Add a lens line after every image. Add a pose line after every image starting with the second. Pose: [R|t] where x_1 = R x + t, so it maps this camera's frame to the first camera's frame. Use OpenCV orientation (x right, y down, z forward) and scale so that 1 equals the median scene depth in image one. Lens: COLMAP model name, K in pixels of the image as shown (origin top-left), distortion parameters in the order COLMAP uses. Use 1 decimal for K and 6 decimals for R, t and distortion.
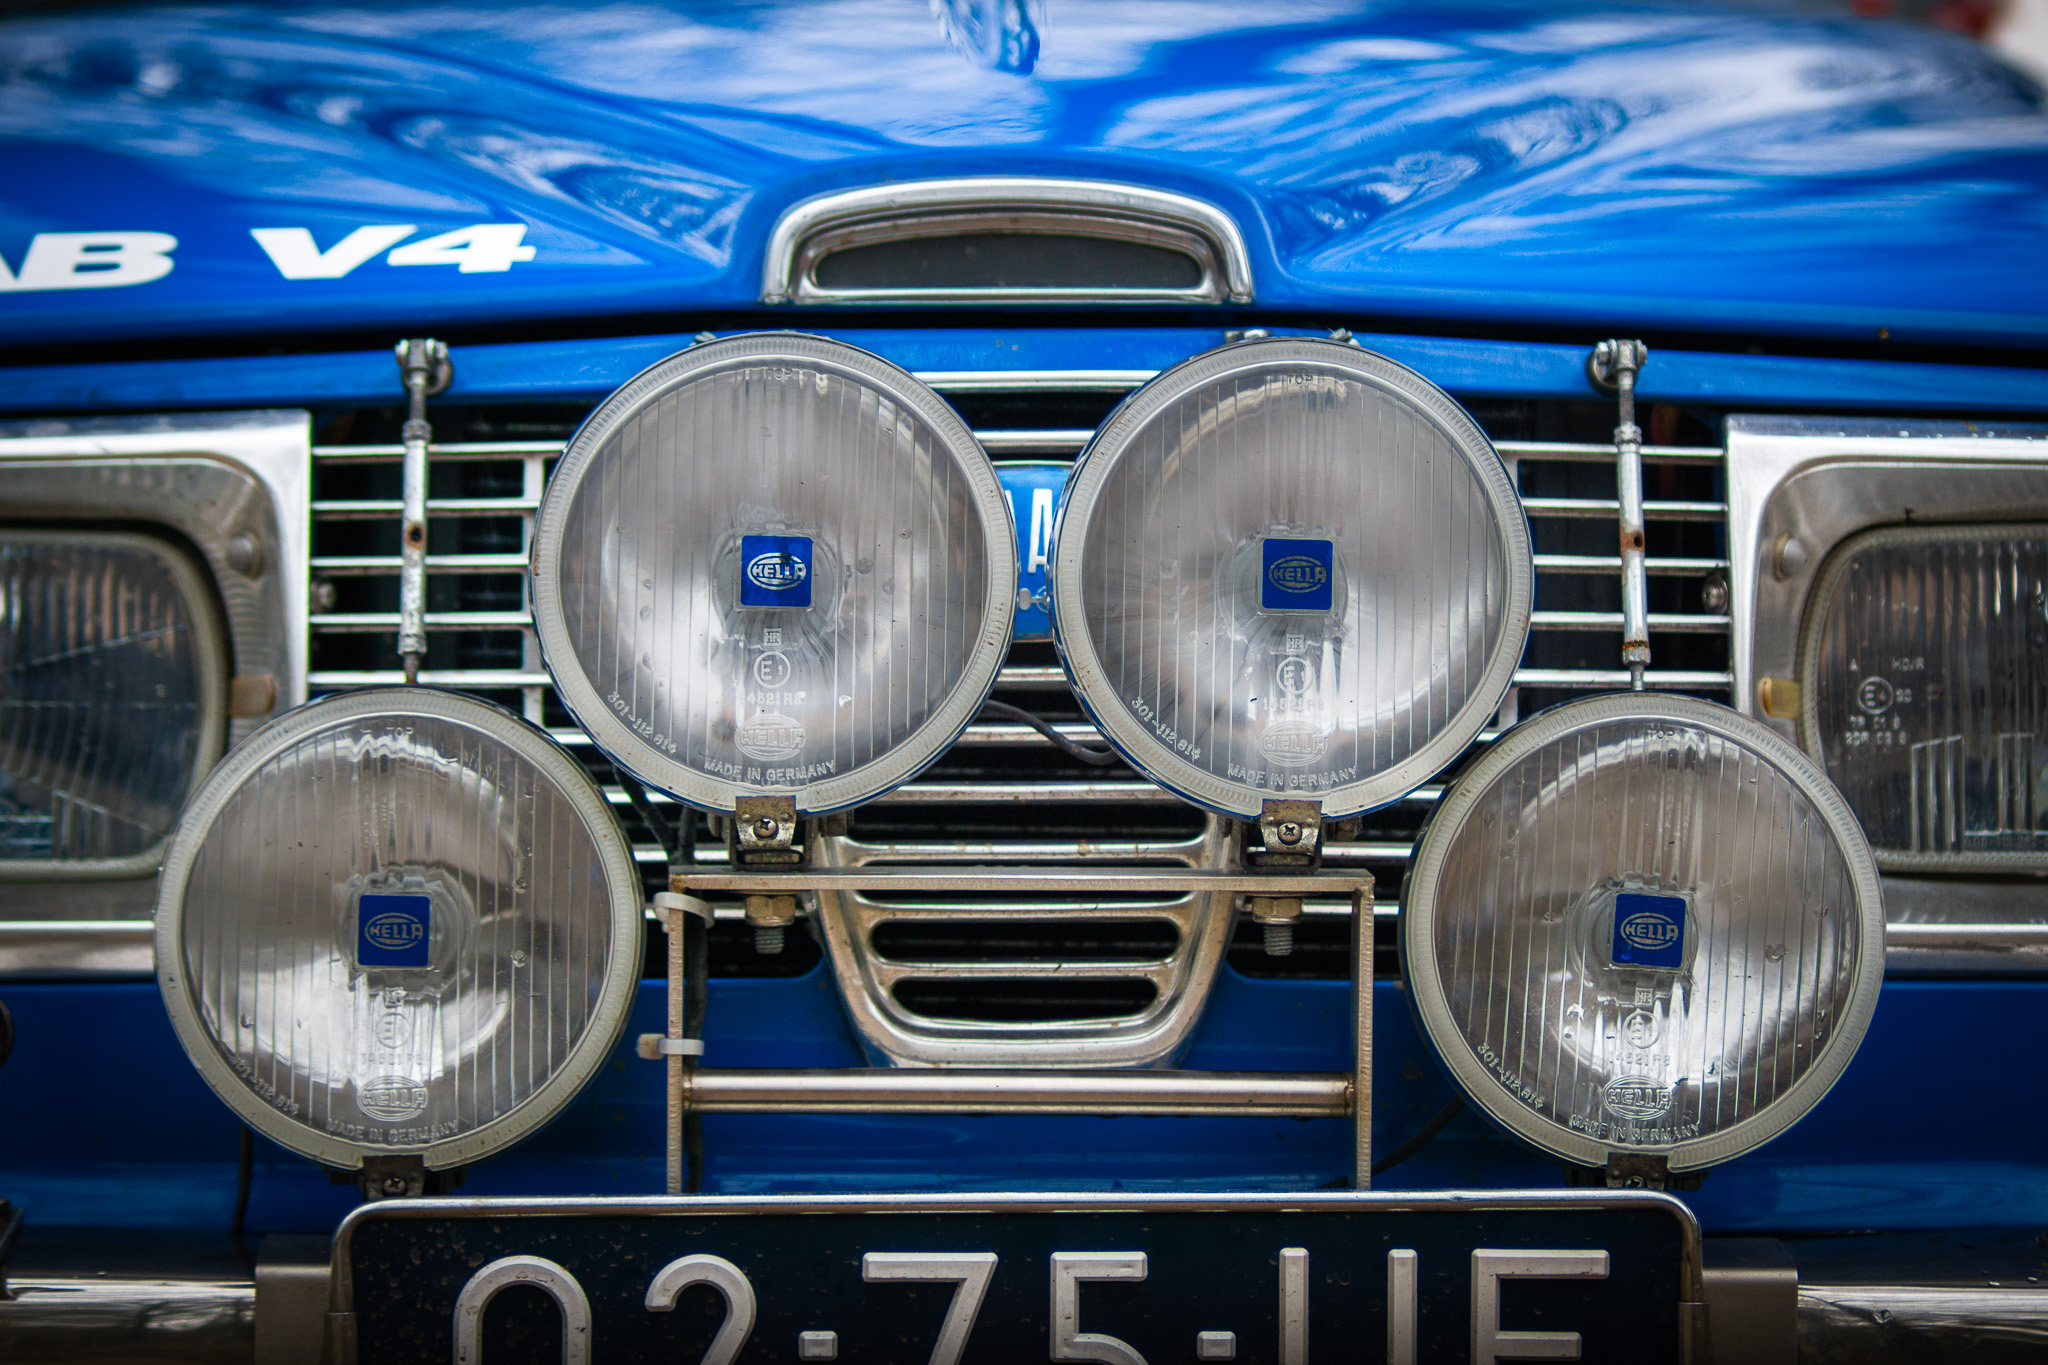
lens RADIAL K [[7983.3, 0, 1163.2], [0, 7983.3, 731.1], [0, 0, 1]] dist [0.111572, 0.151539]
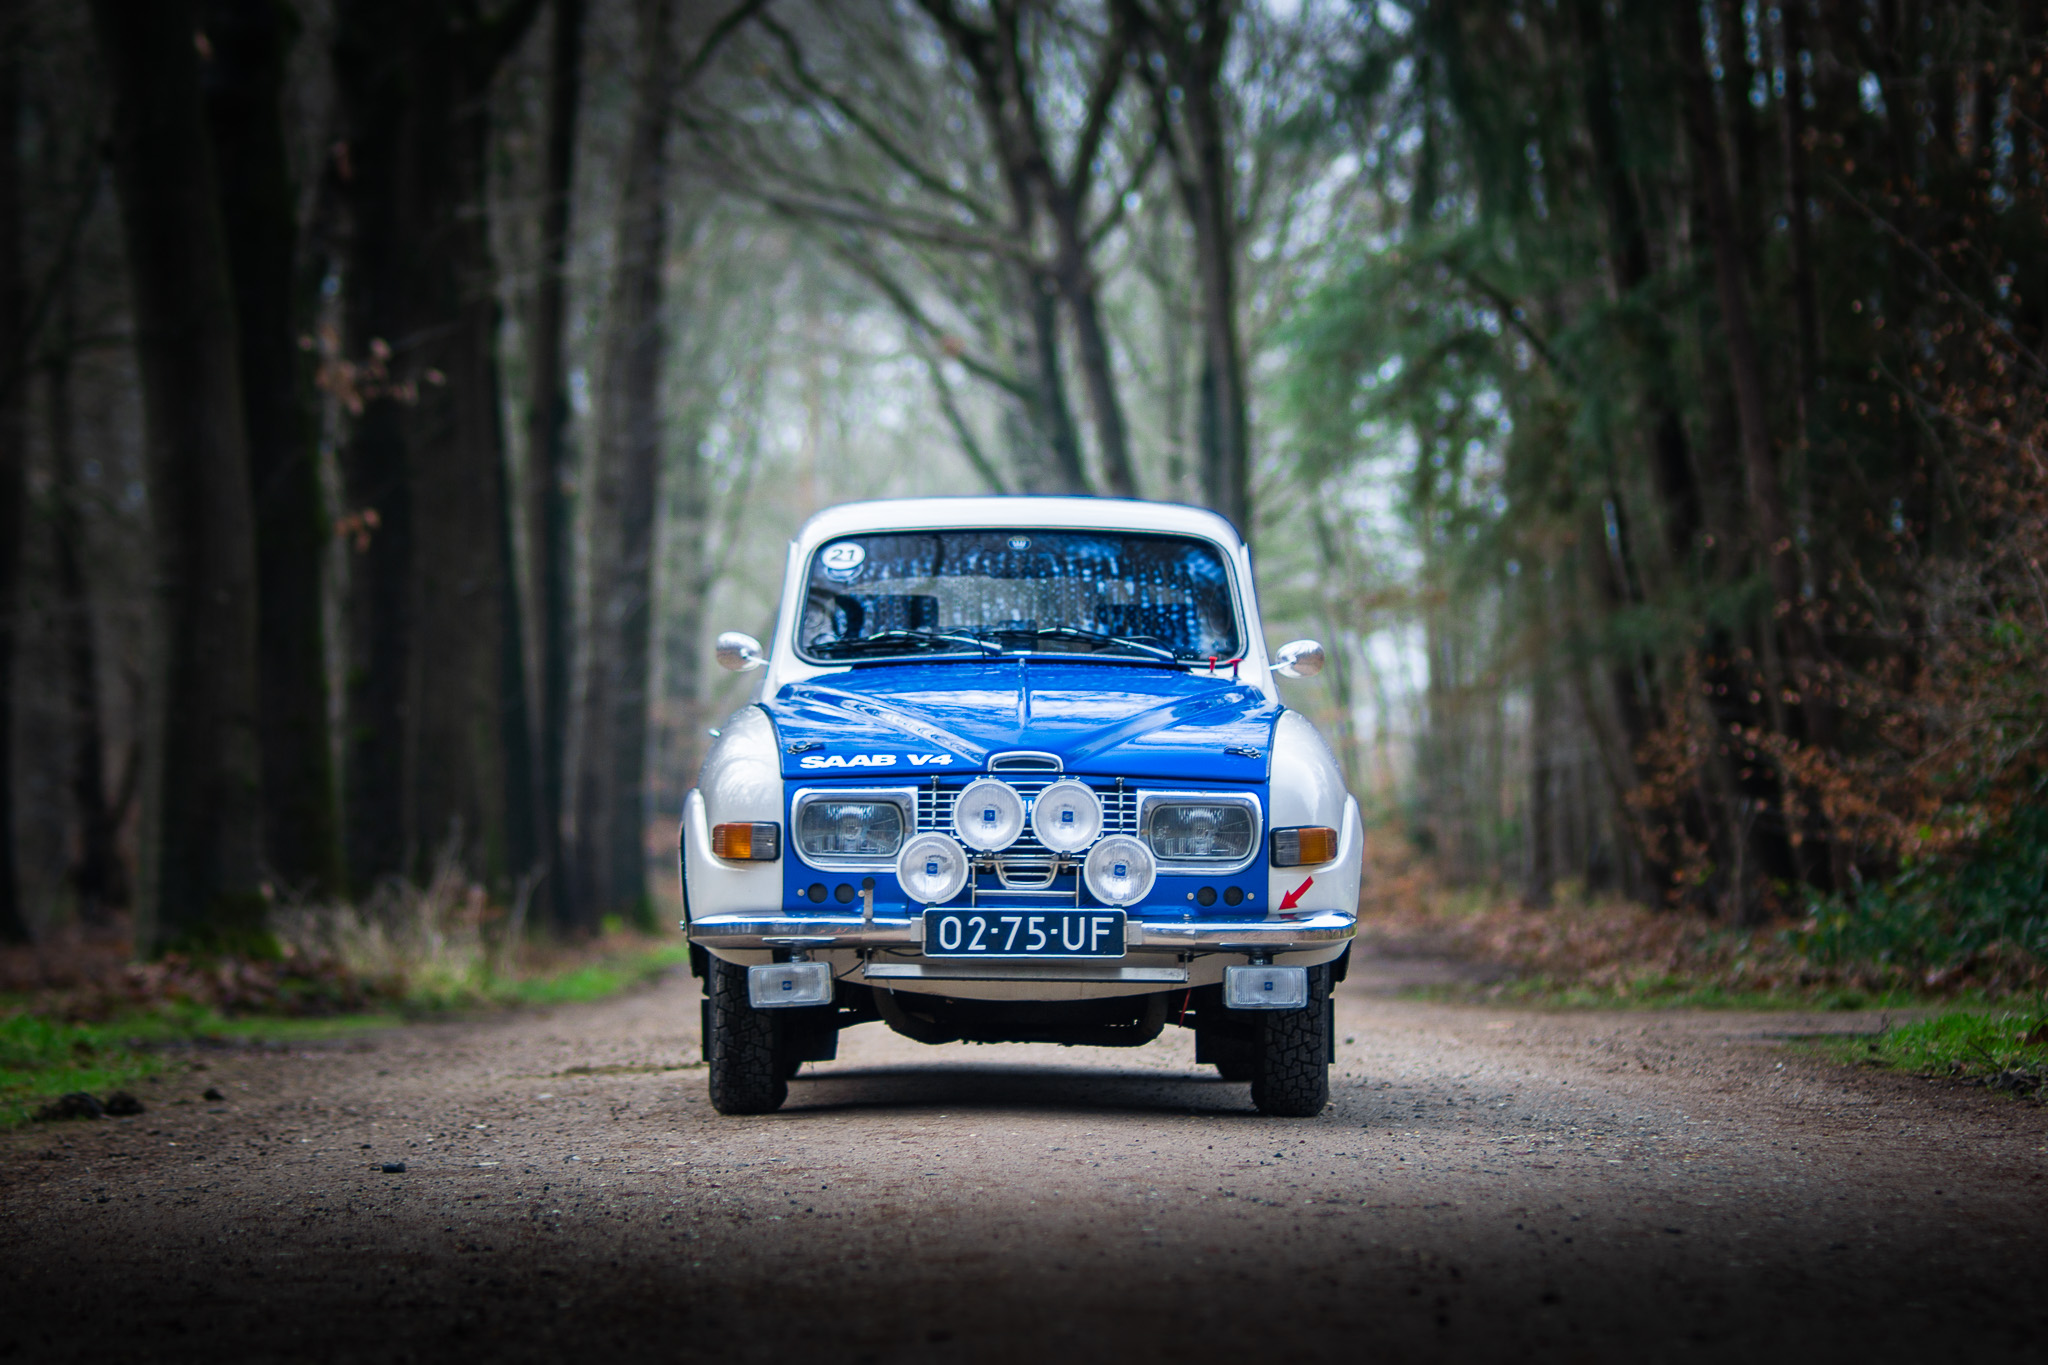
lens RADIAL K [[7983.3, 0, 1163.2], [0, 7983.3, 731.1], [0, 0, 1]] dist [0.111572, 0.151539]
pose [[0.999727, 0.012631, -0.019668, 0.223255], [-0.011490, 0.998303, 0.057093, -0.464865], [0.020355, -0.056851, 0.998175, -5.557176]]
